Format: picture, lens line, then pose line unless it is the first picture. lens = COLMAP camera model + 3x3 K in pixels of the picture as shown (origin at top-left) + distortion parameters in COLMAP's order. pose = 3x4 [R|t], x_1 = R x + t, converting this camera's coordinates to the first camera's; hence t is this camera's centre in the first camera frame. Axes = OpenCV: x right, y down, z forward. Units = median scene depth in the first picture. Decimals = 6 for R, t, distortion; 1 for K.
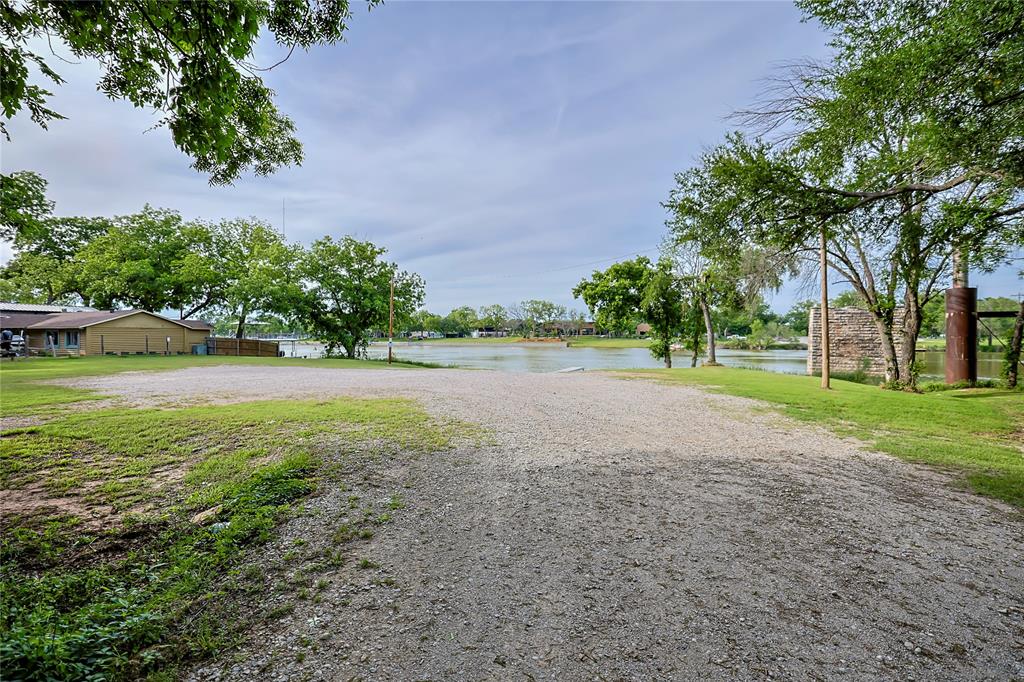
lens RADIAL K [[444.2, 0, 512.0], [0, 444.2, 341.0], [0, 0, 1]] dist [-0.014150, 0.000601]
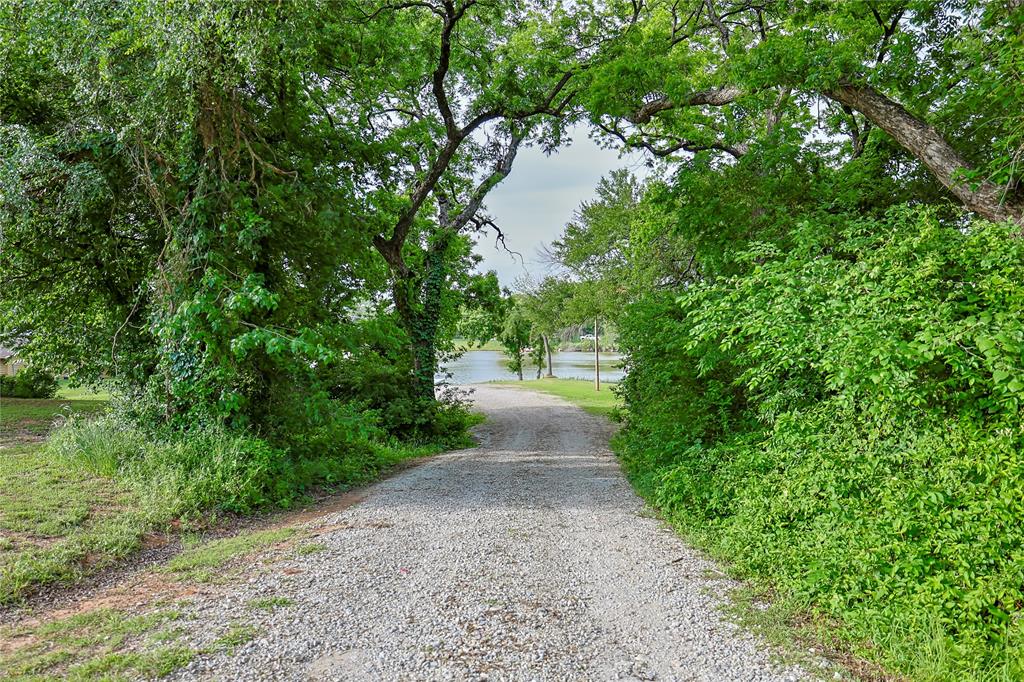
lens RADIAL K [[692.3, 0, 512.0], [0, 692.3, 341.0], [0, 0, 1]] dist [0.005408, 0.002392]
pose [[0.943063, -0.008306, 0.332510, -0.353771], [0.004598, 0.999918, 0.011936, -0.078204], [-0.332582, -0.009728, 0.943024, -0.930997]]
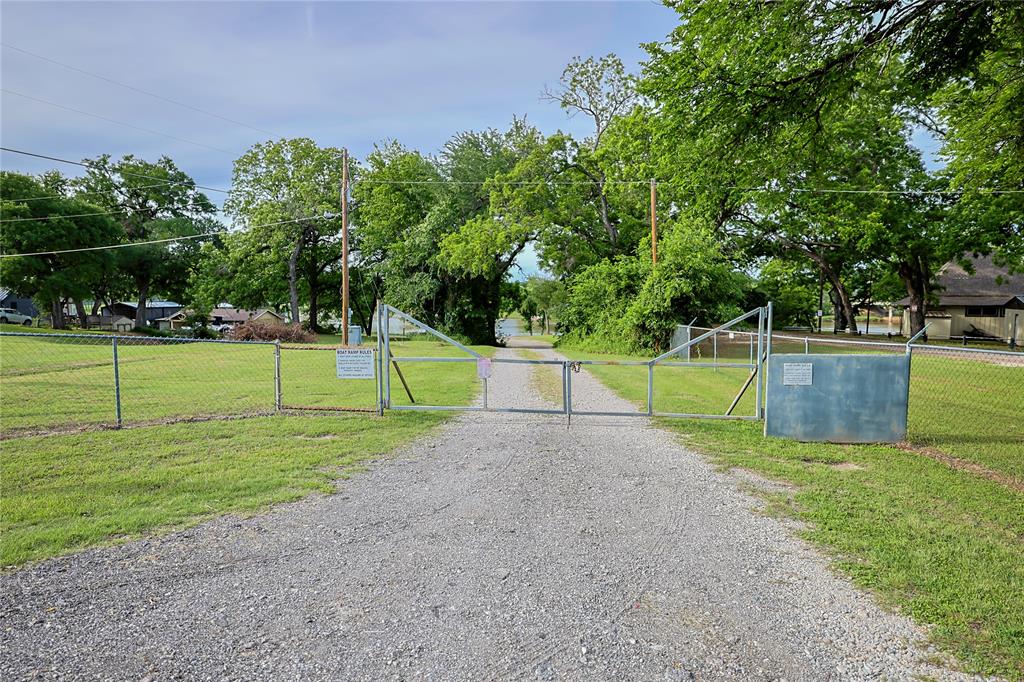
lens RADIAL K [[556.3, 0, 512.0], [0, 556.3, 341.0], [0, 0, 1]] dist [-0.000738, -0.000125]
pose [[0.952404, -0.019865, 0.304189, -0.591768], [-0.000592, 0.997752, 0.067011, -0.098661], [-0.304837, -0.064002, 0.950252, -1.633504]]
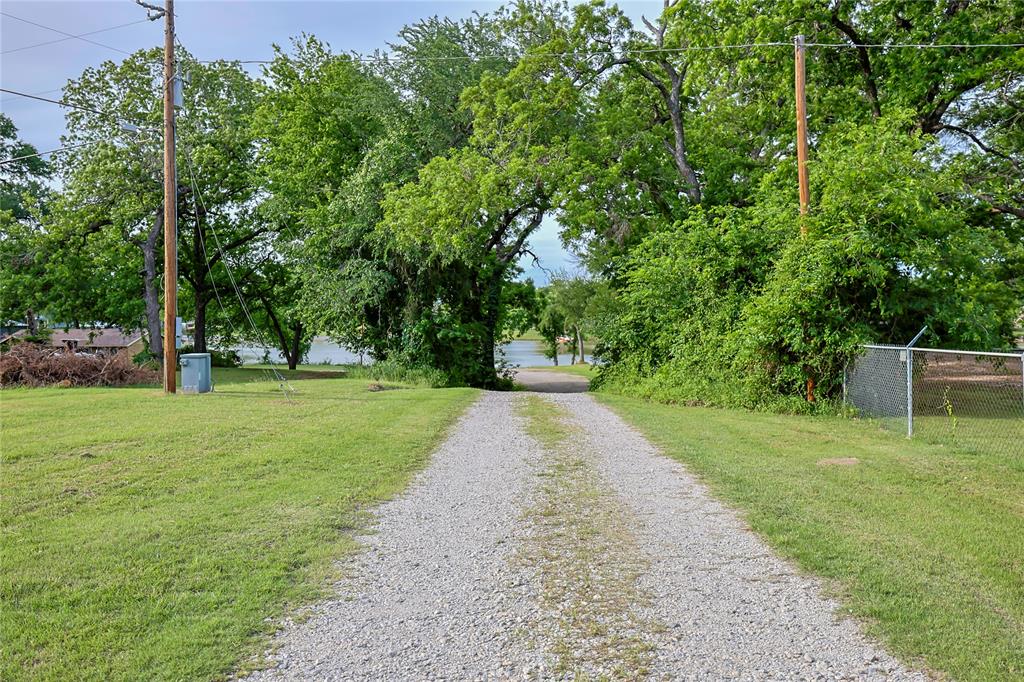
lens RADIAL K [[791.9, 0, 512.0], [0, 791.9, 341.0], [0, 0, 1]] dist [-0.002490, -0.000314]
pose [[0.959280, -0.015808, 0.282016, -0.520386], [0.008611, 0.999605, 0.026742, -0.090283], [-0.282327, -0.023225, 0.959037, -1.455998]]
